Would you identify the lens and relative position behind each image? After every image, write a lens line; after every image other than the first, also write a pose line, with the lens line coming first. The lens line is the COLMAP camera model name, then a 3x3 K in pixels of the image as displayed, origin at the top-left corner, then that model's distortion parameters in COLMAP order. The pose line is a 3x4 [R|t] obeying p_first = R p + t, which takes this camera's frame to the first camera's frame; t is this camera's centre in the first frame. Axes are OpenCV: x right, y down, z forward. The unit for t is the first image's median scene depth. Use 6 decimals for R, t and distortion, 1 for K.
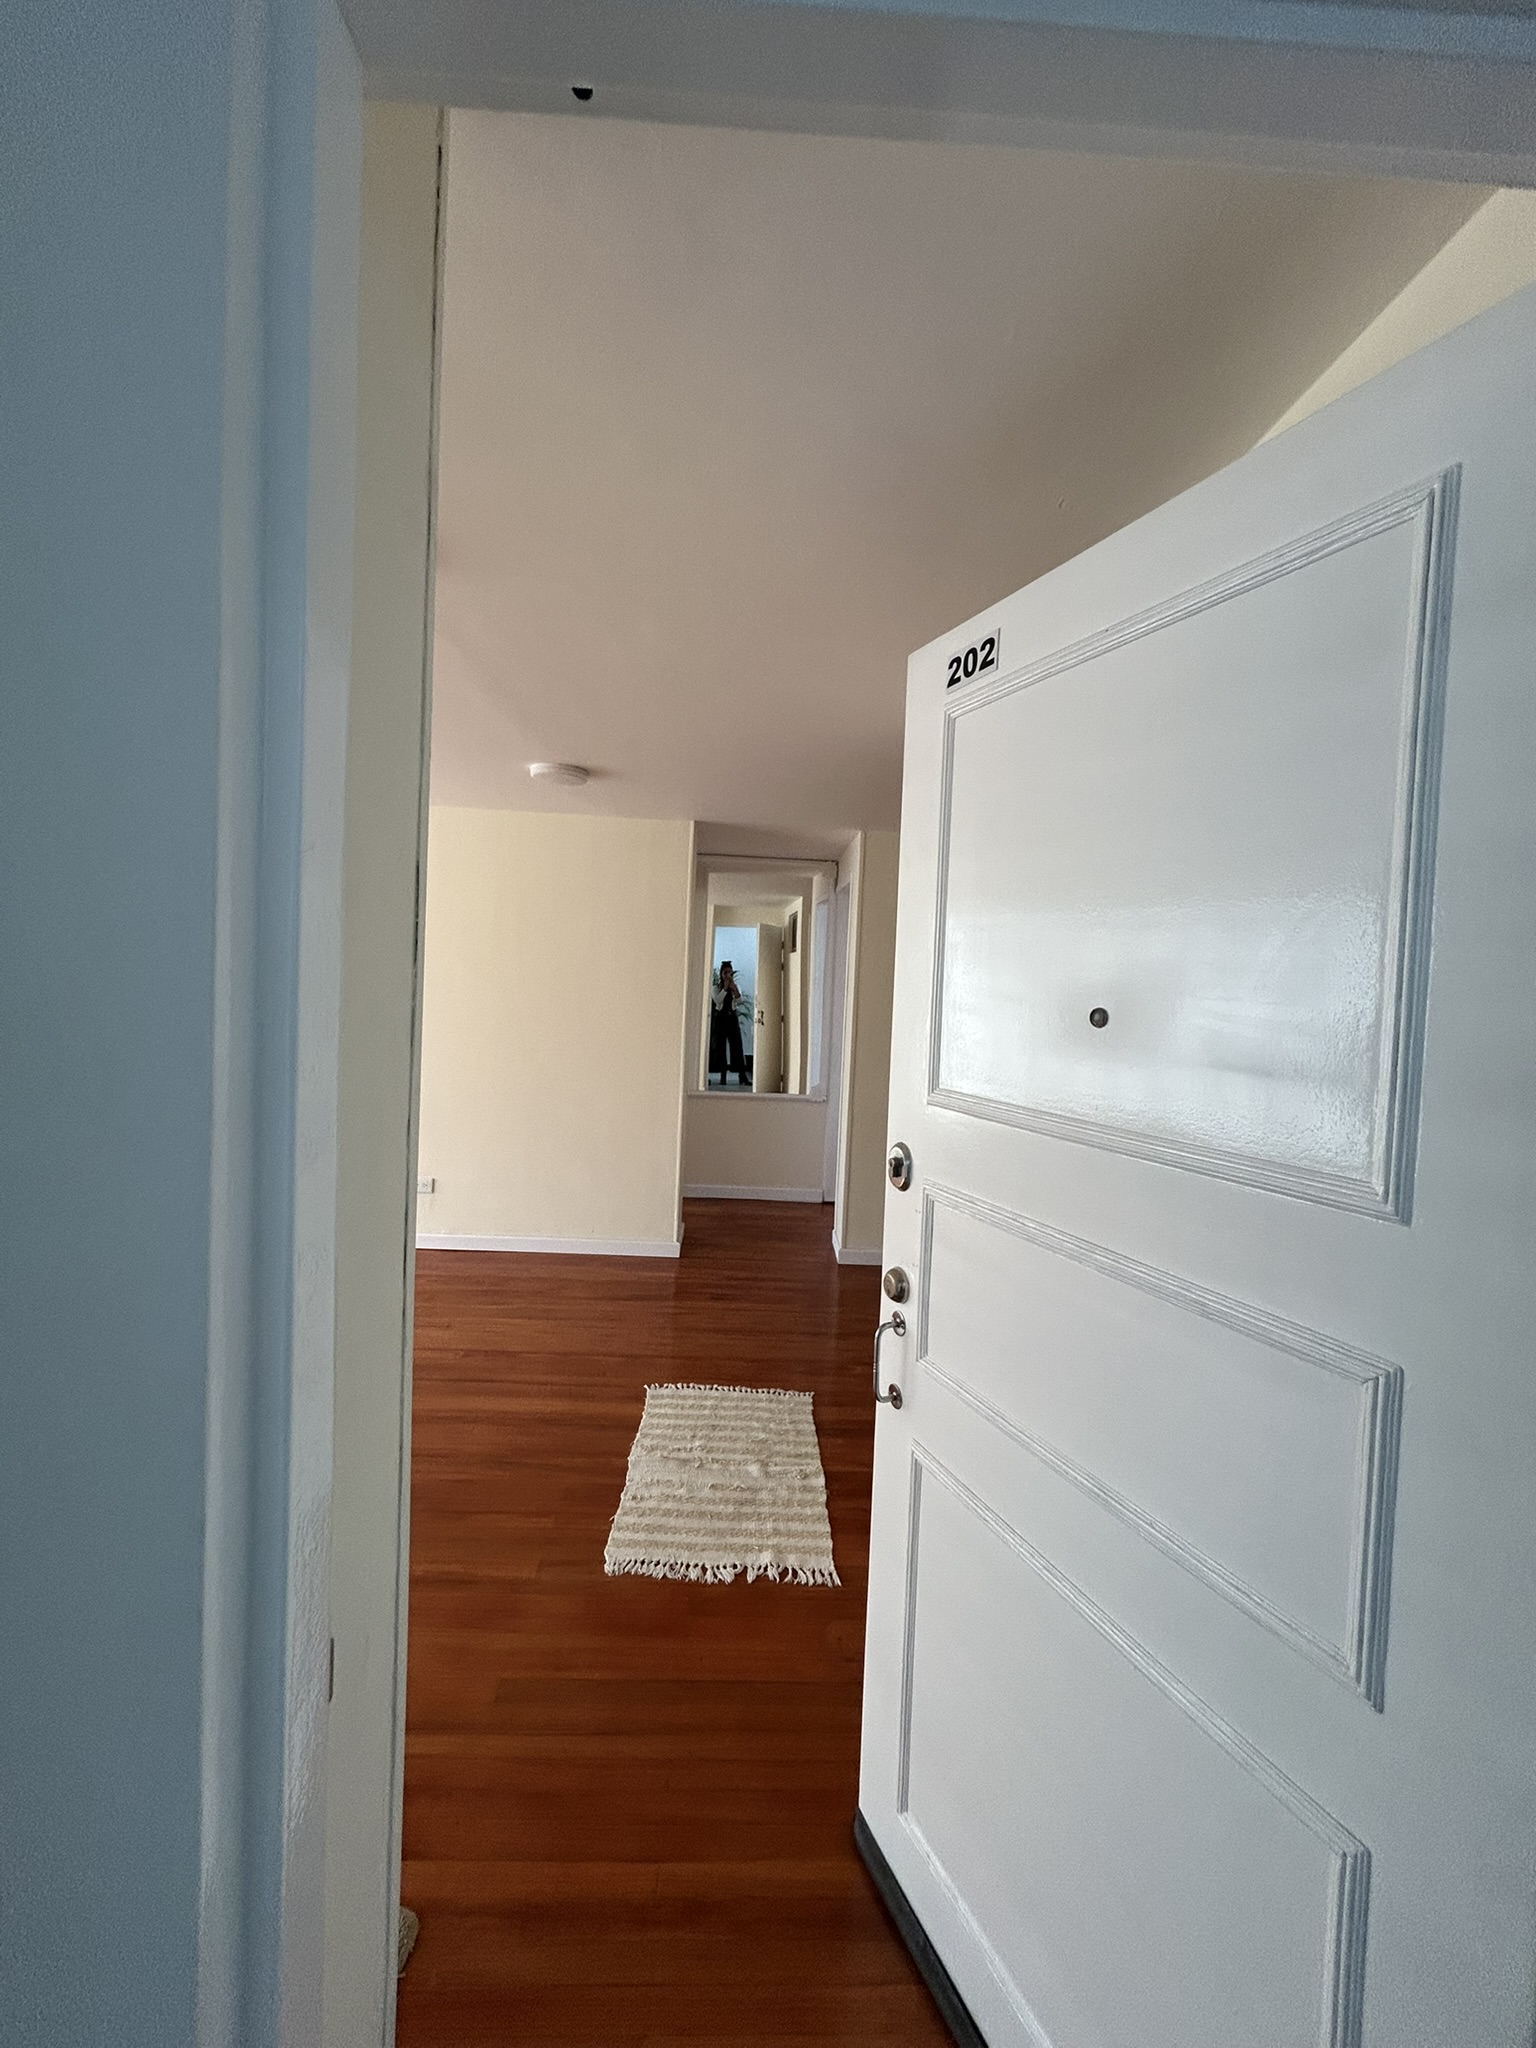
lens RADIAL K [[824.5, 0, 778.4], [0, 824.5, 1012.9], [0, 0, 1]] dist [-0.001988, 0.000724]
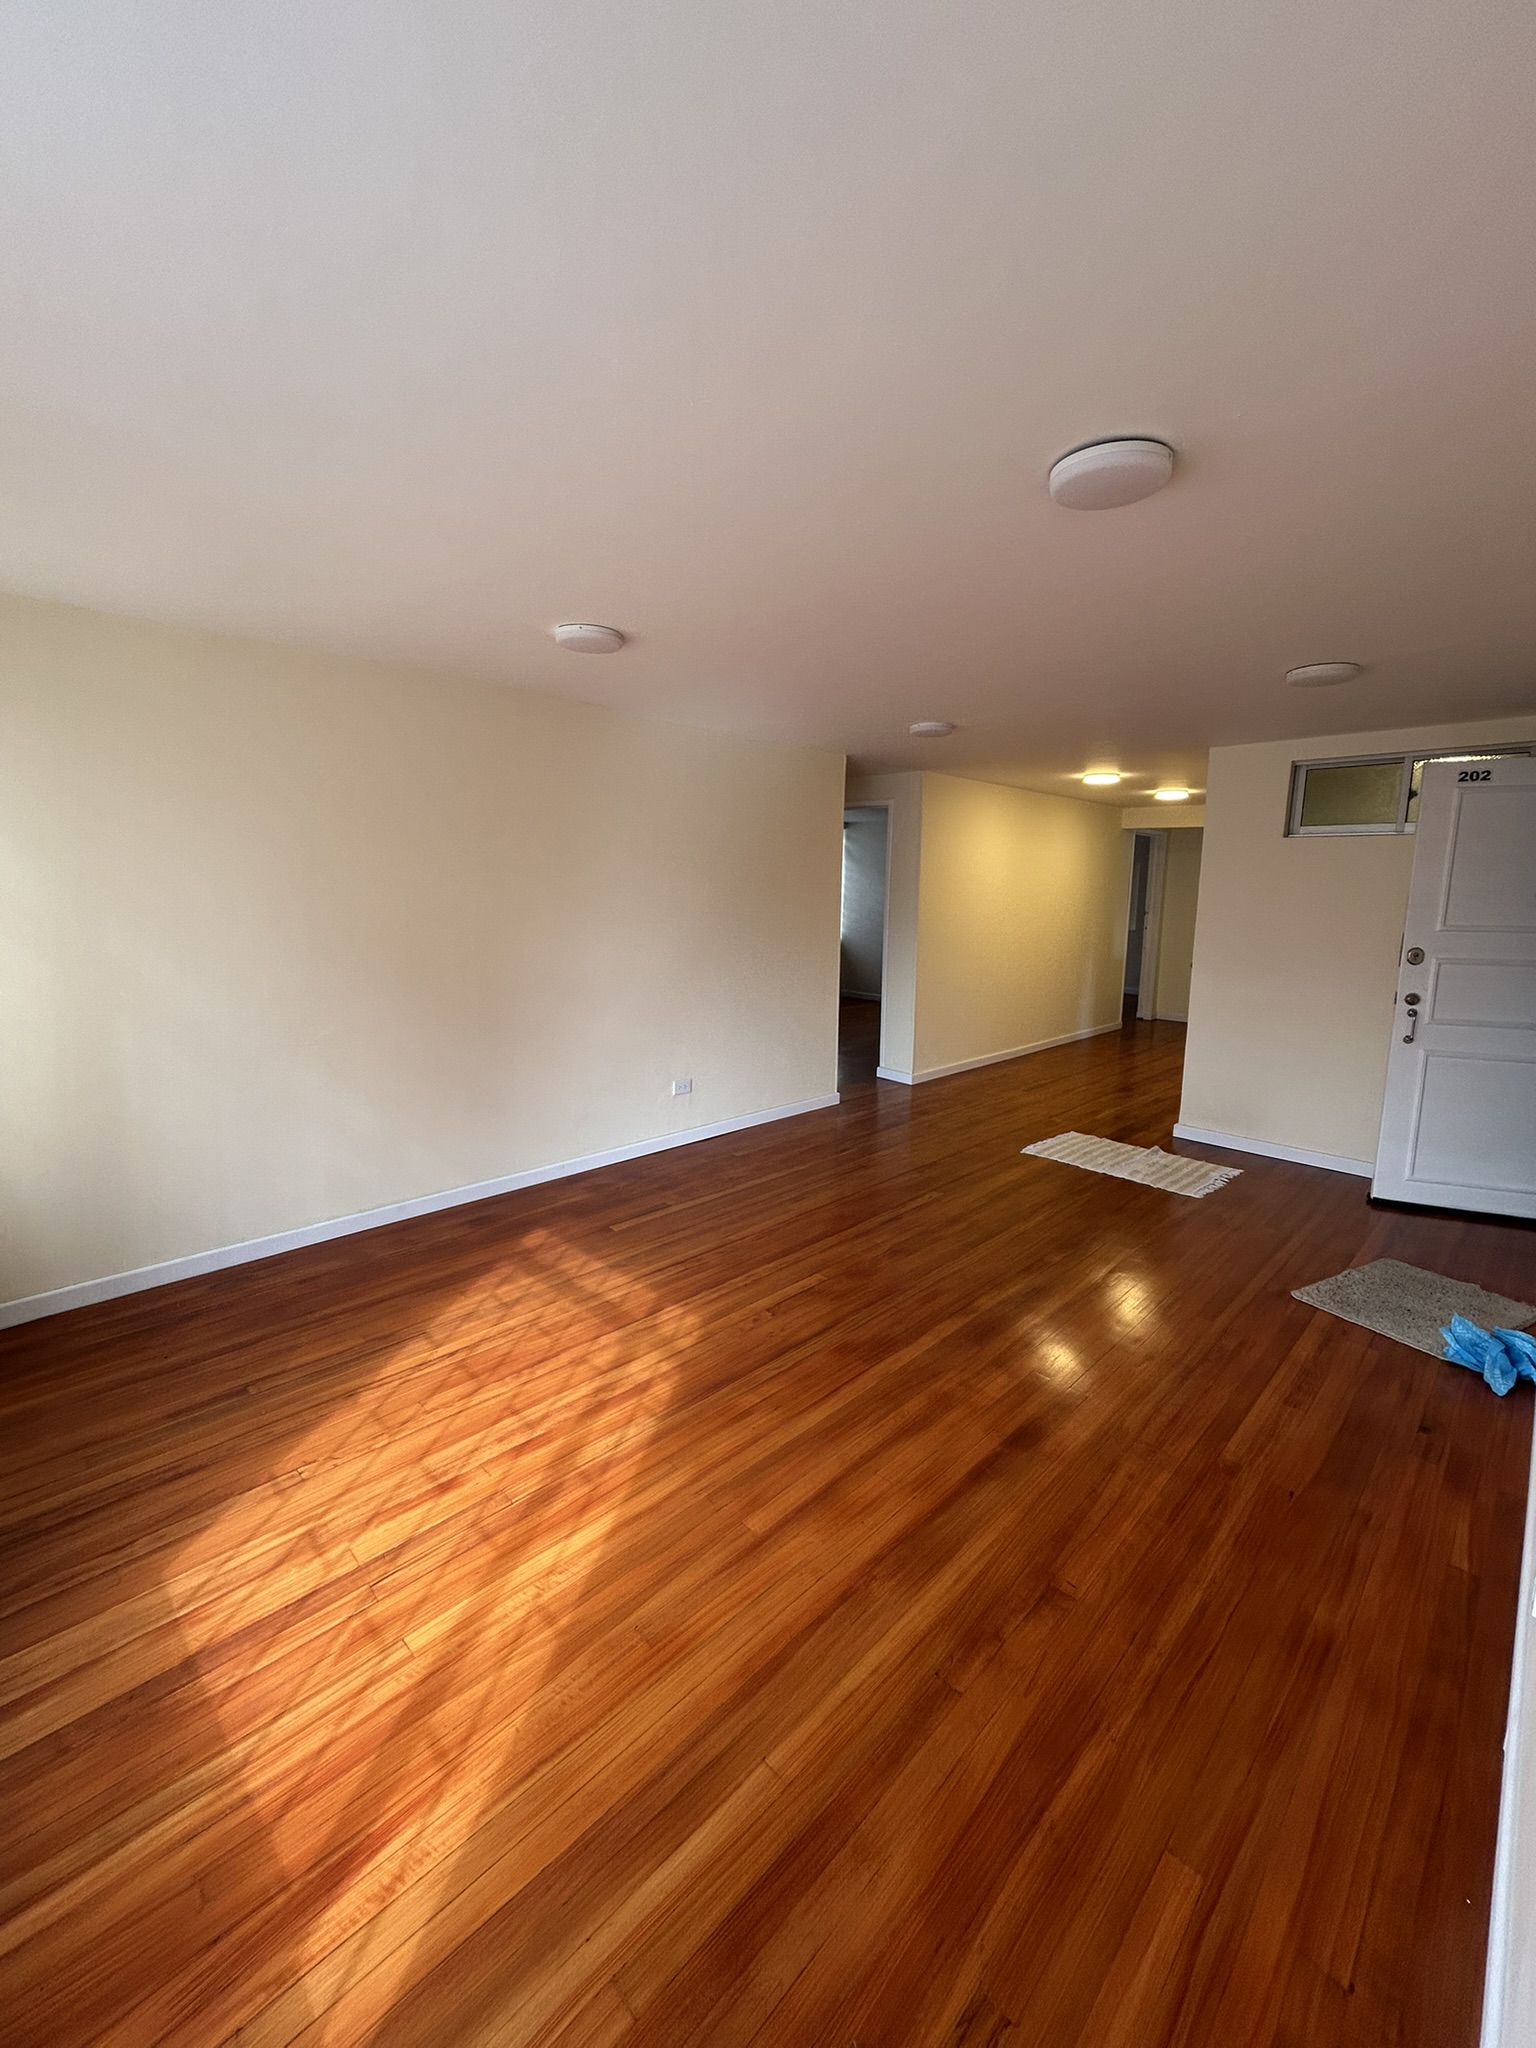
lens RADIAL K [[824.5, 0, 778.4], [0, 824.5, 1012.9], [0, 0, 1]] dist [-0.001988, 0.000724]
pose [[0.733597, -0.135423, 0.665955, -1.985693], [0.045206, 0.987498, 0.151011, -0.082997], [-0.678080, -0.080676, 0.730547, 0.262363]]
